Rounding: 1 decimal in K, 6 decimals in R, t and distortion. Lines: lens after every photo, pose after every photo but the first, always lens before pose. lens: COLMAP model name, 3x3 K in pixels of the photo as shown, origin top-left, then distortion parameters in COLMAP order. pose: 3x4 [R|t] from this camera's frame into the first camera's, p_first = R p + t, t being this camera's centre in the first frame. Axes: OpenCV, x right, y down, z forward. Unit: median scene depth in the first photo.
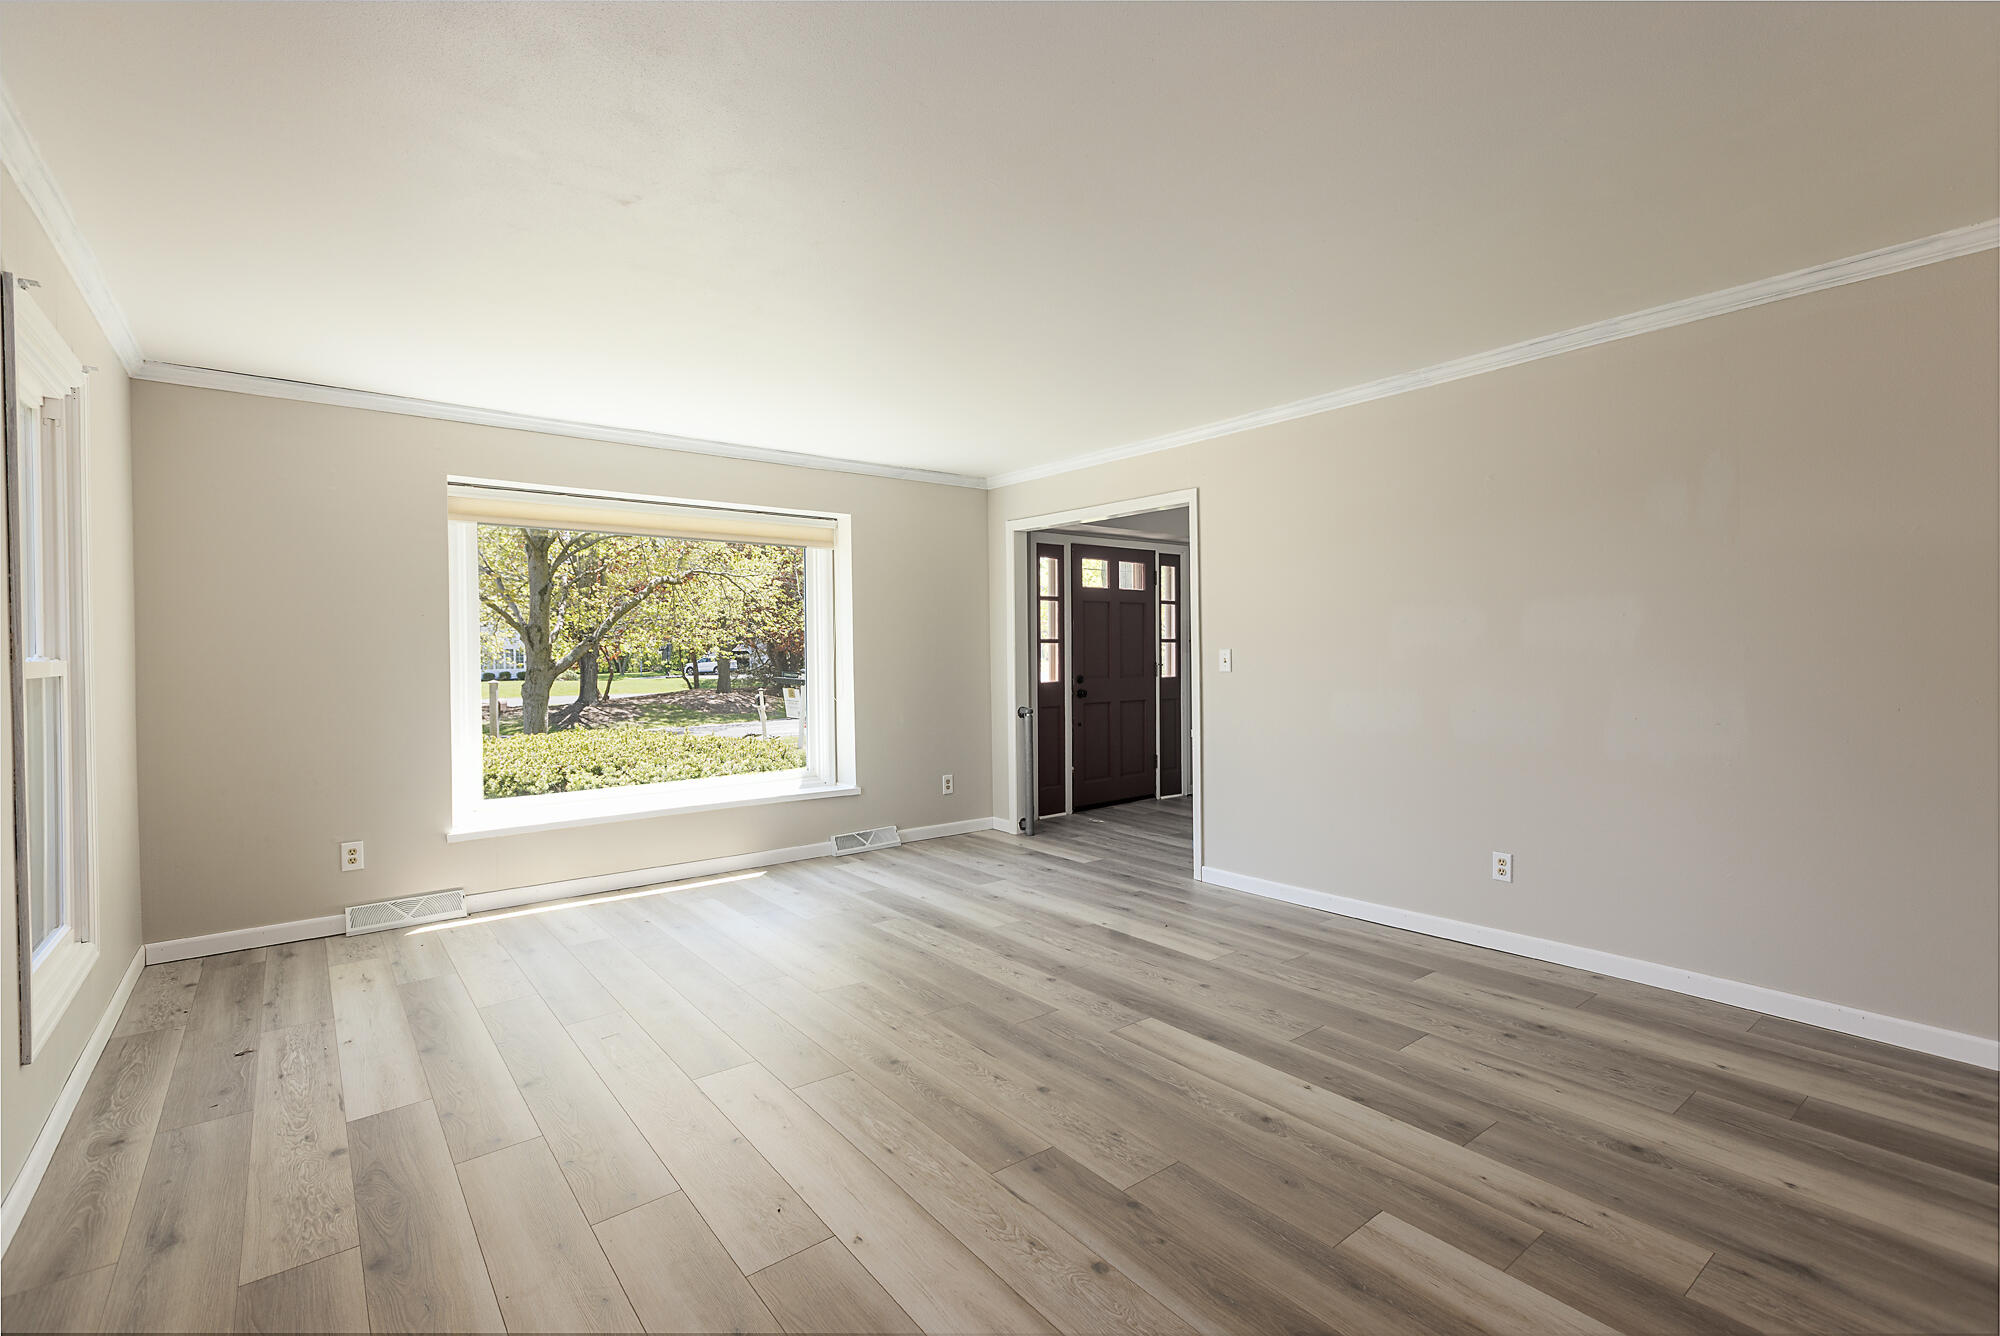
lens RADIAL K [[899.0, 0, 998.2], [0, 899.0, 653.7], [0, 0, 1]] dist [0.004829, -0.000424]
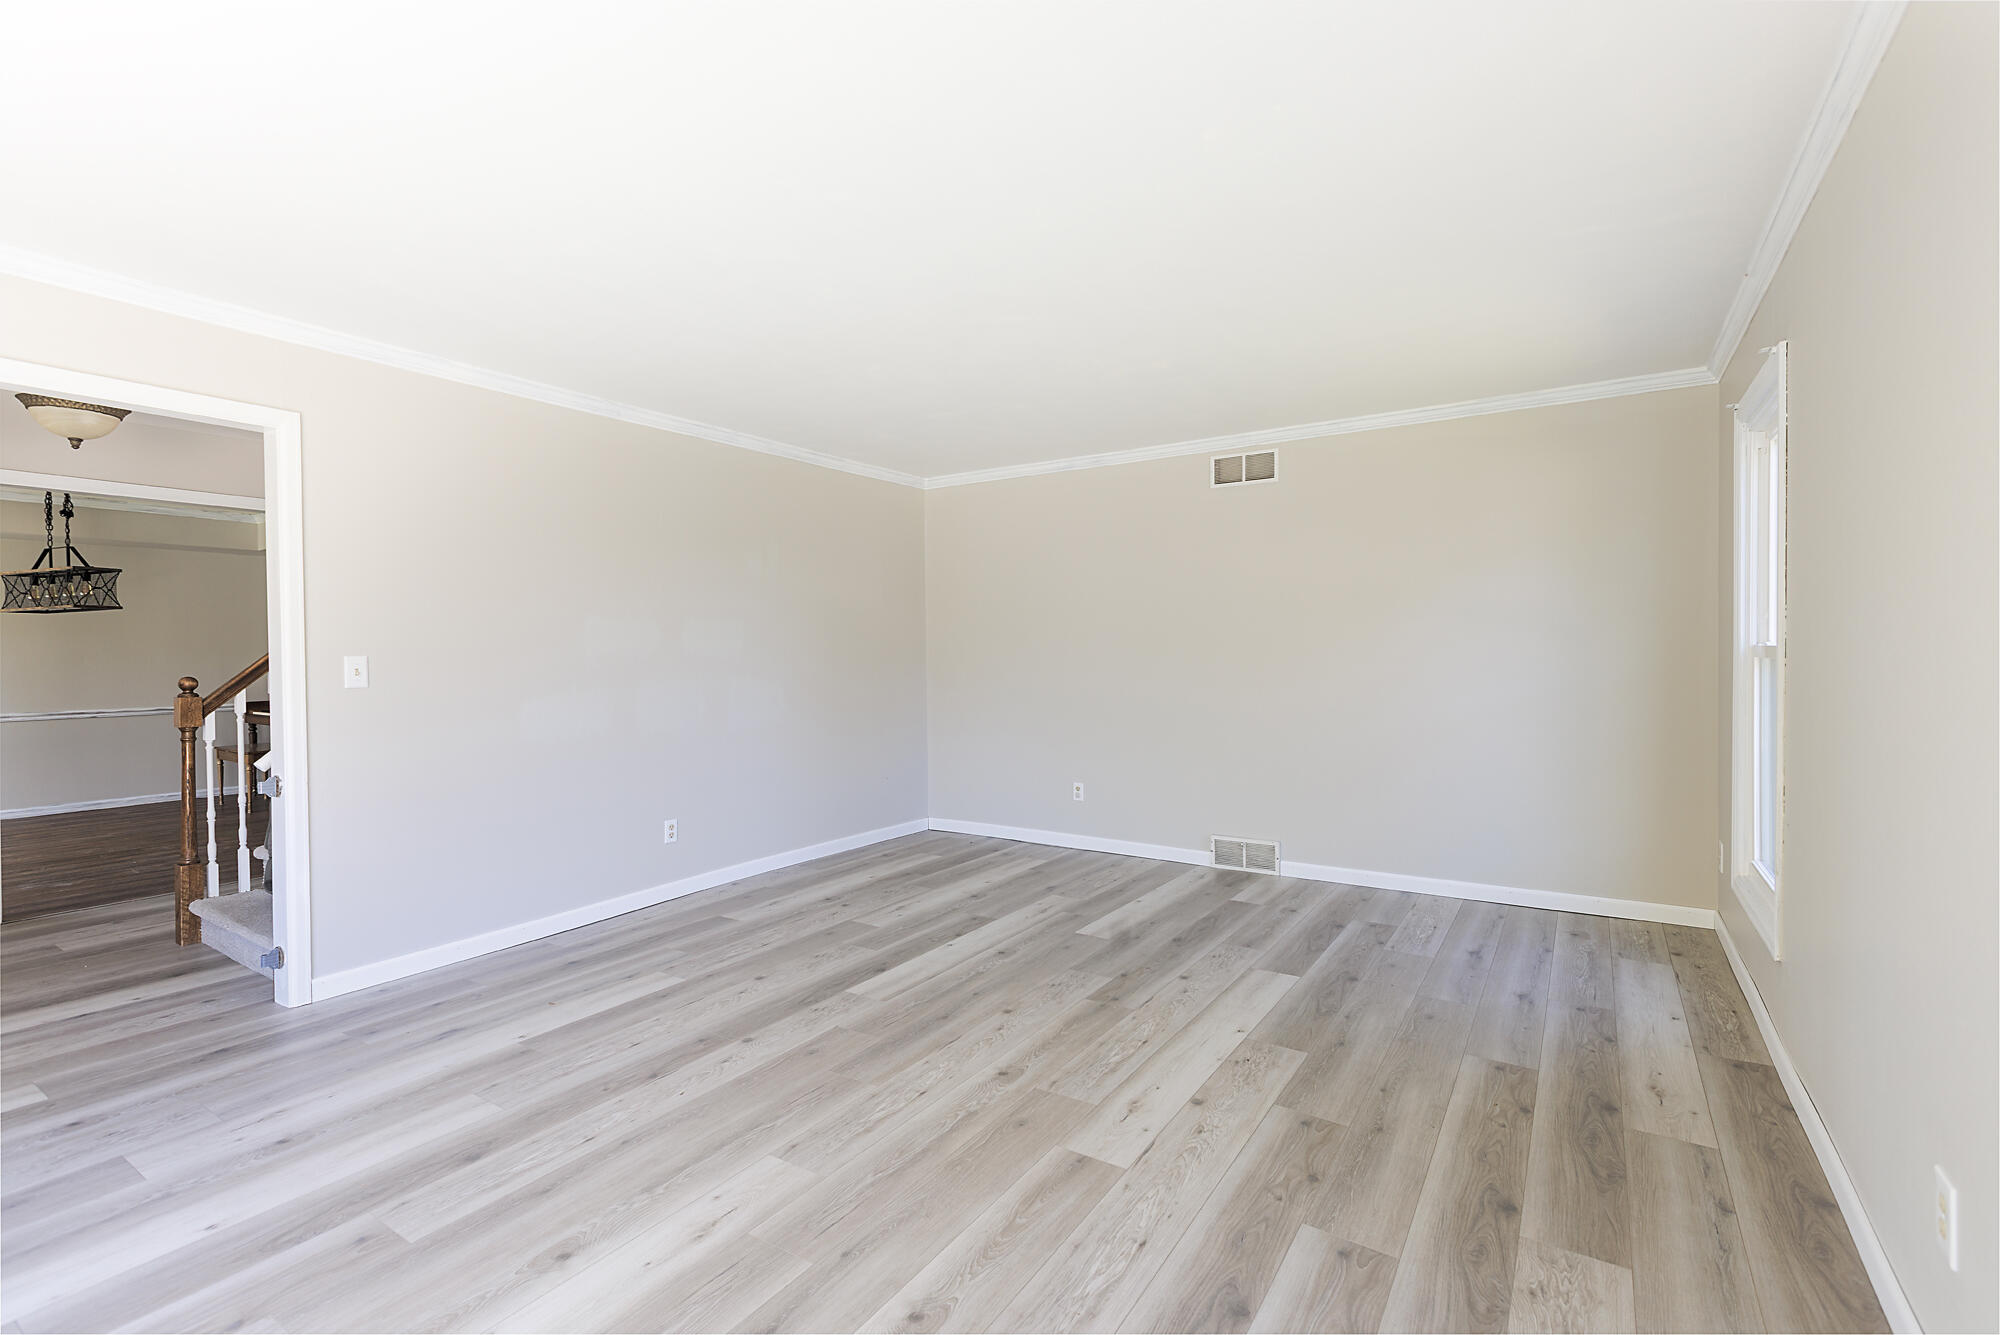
lens RADIAL K [[899.0, 0, 1004.5], [0, 899.0, 666.6], [0, 0, 1]] dist [0.004829, -0.000424]
pose [[-0.323250, -0.004046, 0.946305, -0.906582], [0.012260, 0.999889, 0.008462, 0.005344], [-0.946234, 0.014337, -0.323165, 1.146065]]
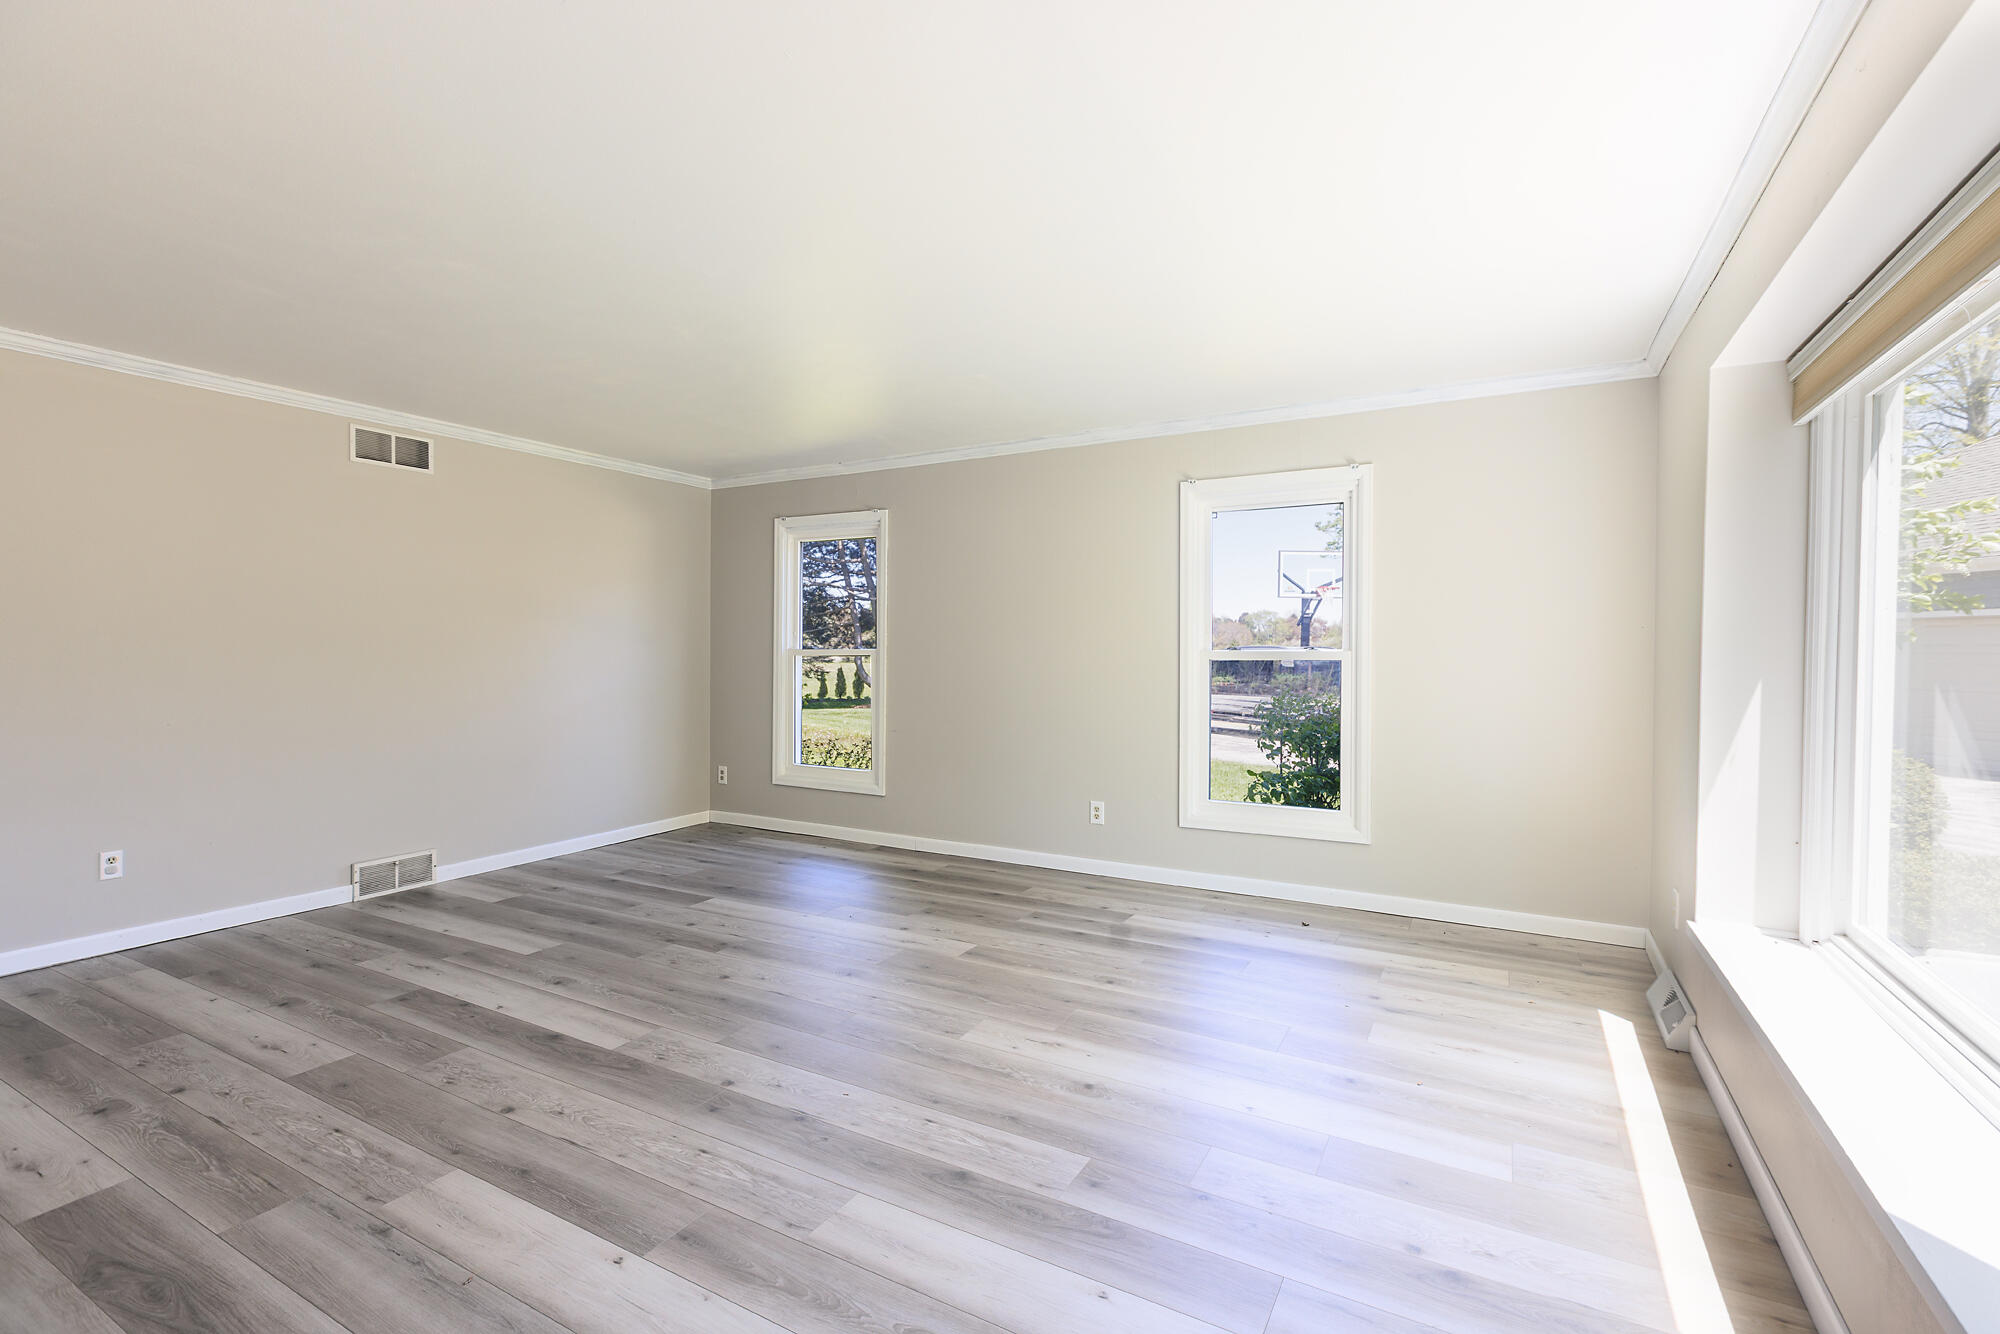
lens RADIAL K [[899.0, 0, 1001.8], [0, 899.0, 661.5], [0, 0, 1]] dist [0.004829, -0.000424]
pose [[-0.922739, 0.012317, -0.385228, 0.147974], [0.005534, 0.999810, 0.018710, -0.006738], [0.385385, 0.015133, -0.922632, 1.965740]]
